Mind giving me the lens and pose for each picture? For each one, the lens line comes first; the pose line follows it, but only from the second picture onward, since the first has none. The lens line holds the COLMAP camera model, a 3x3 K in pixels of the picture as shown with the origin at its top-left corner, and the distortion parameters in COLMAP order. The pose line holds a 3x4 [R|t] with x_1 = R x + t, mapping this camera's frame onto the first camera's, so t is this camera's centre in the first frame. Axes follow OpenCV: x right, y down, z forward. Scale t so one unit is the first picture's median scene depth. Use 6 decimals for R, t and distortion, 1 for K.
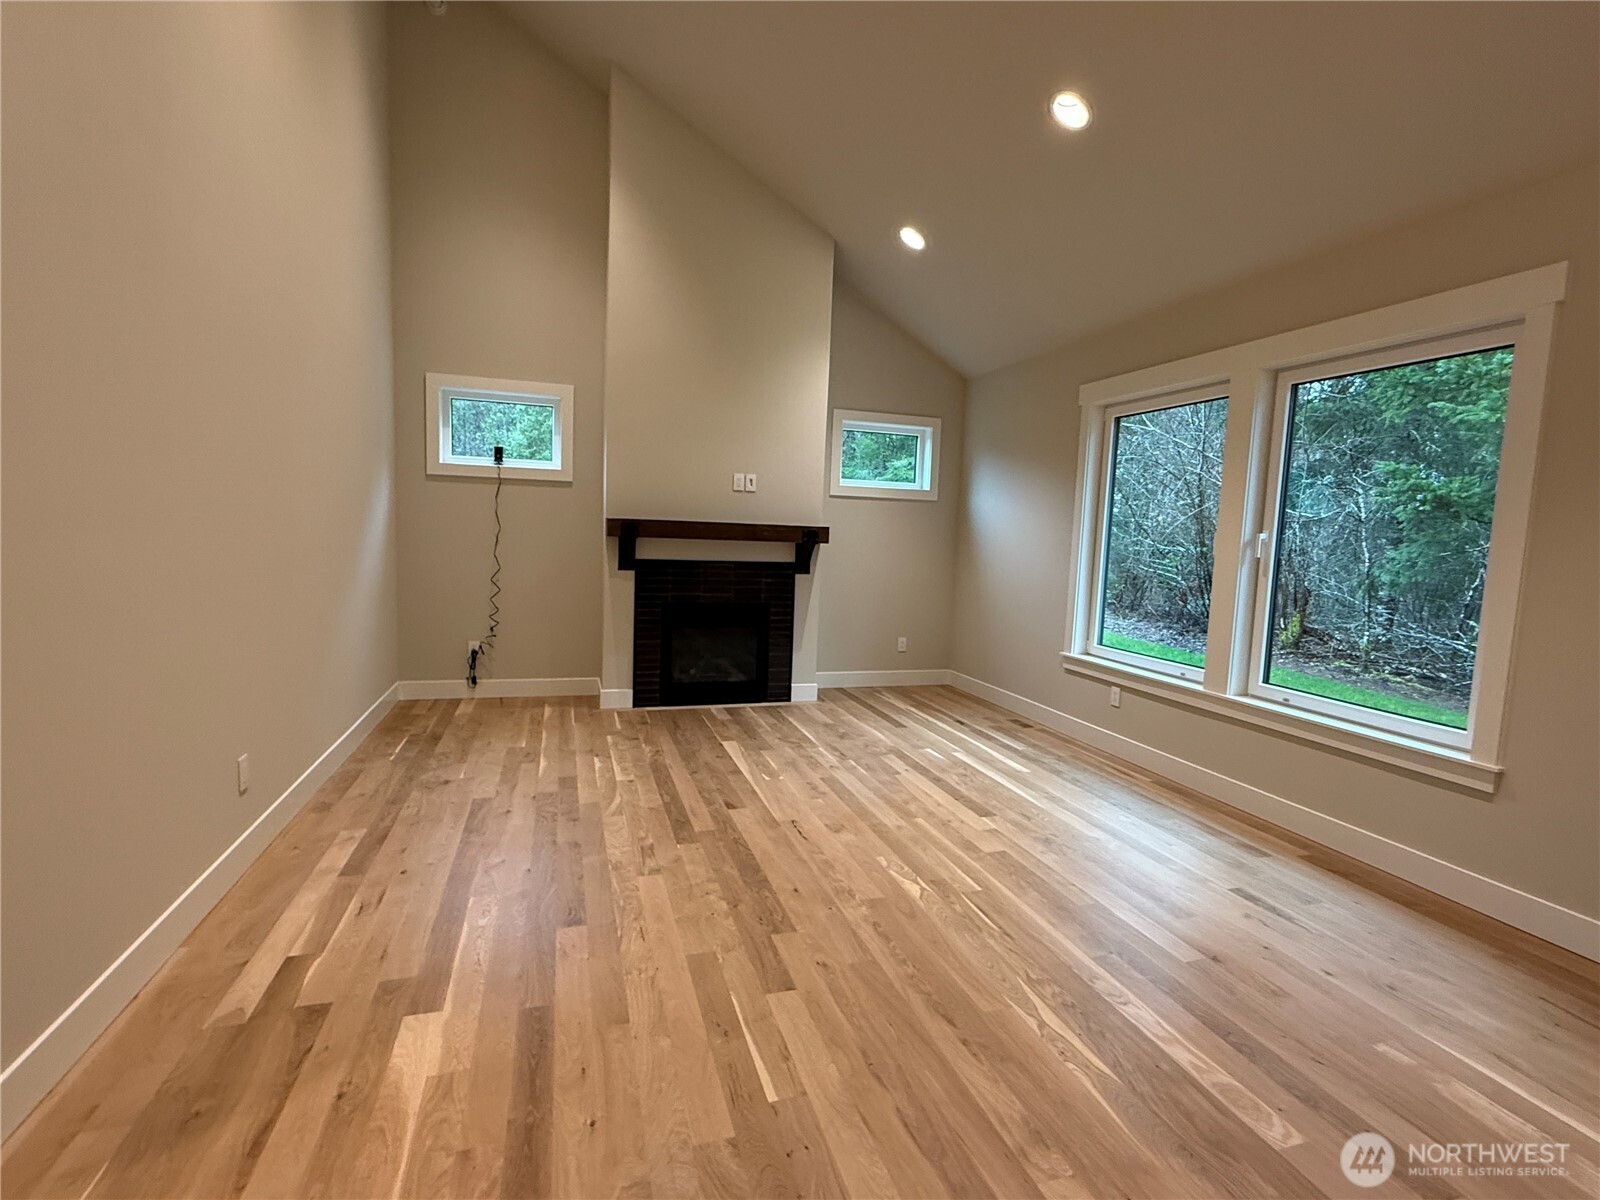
lens RADIAL K [[759.0, 0, 800.0], [0, 759.0, 600.0], [0, 0, 1]] dist [0.001140, 0.000060]
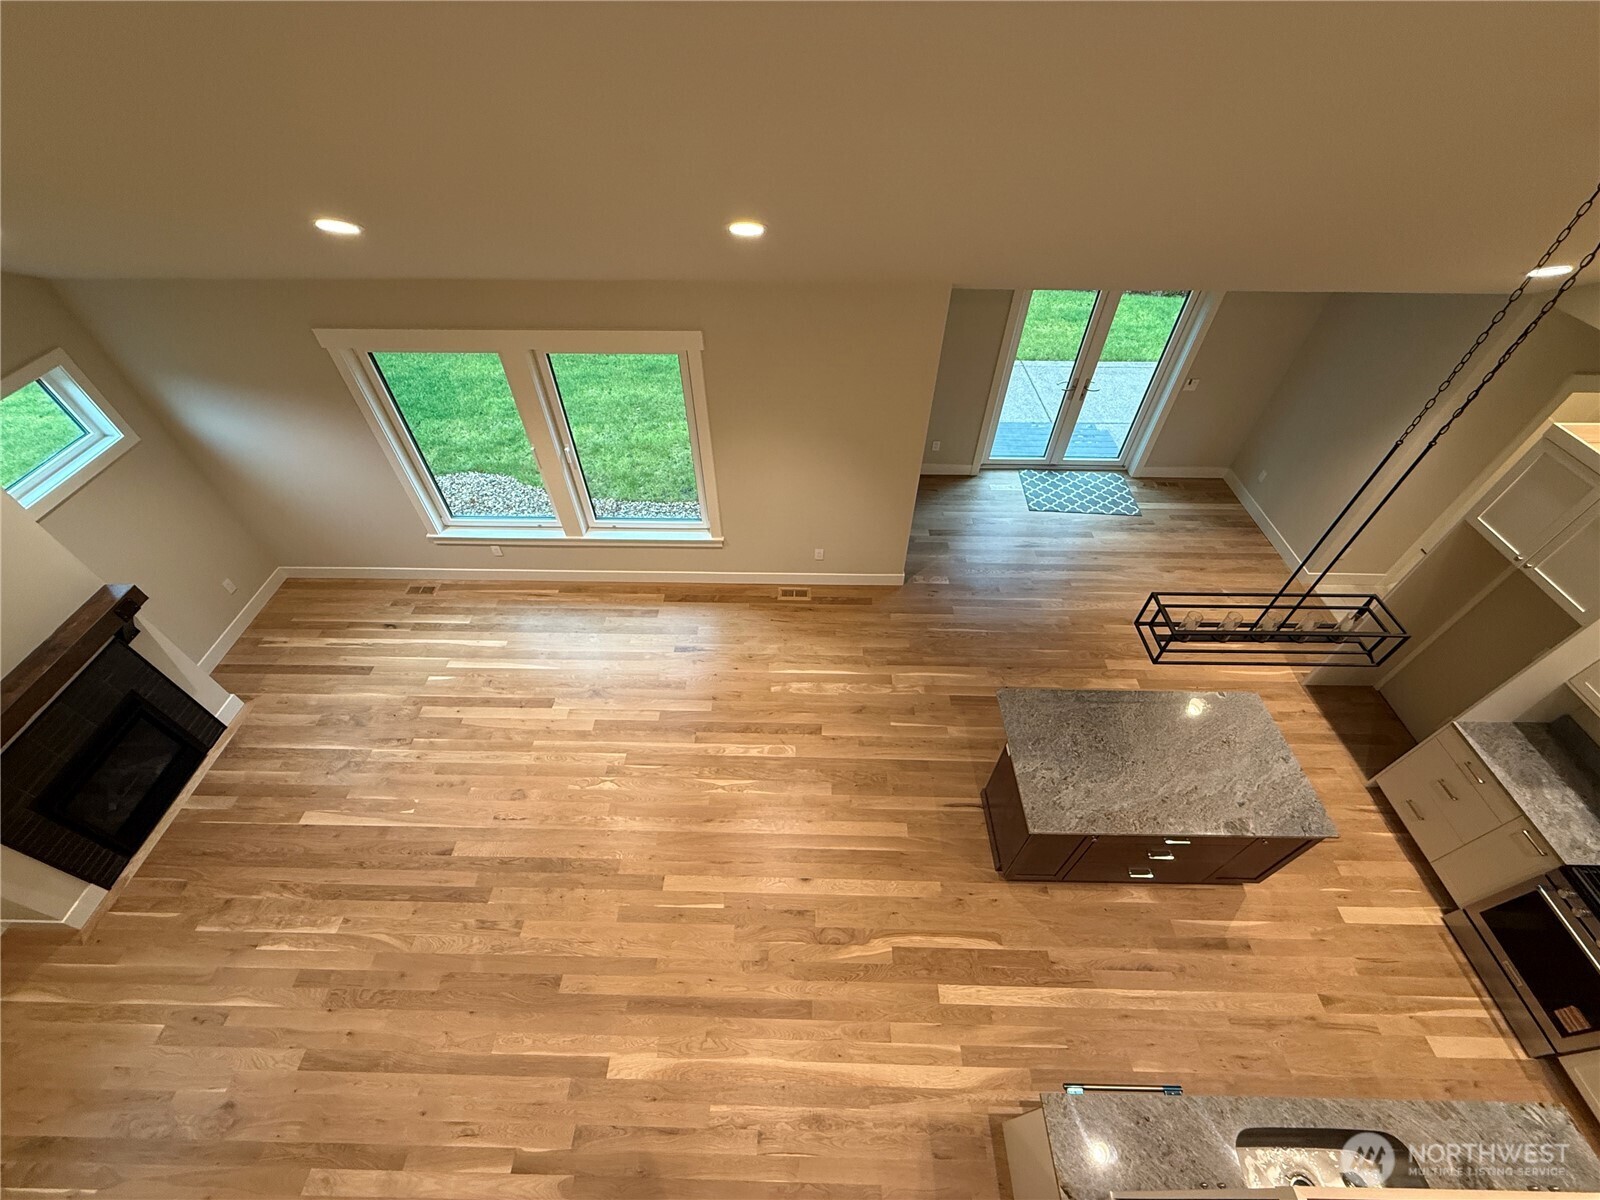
lens RADIAL K [[639.3, 0, 795.1], [0, 639.3, 598.6], [0, 0, 1]] dist [0.000464, -0.000238]
pose [[0.316286, -0.719052, 0.618812, -0.263062], [0.100421, 0.674010, 0.731864, -0.780124], [-0.943334, -0.169336, 0.285388, 0.141532]]
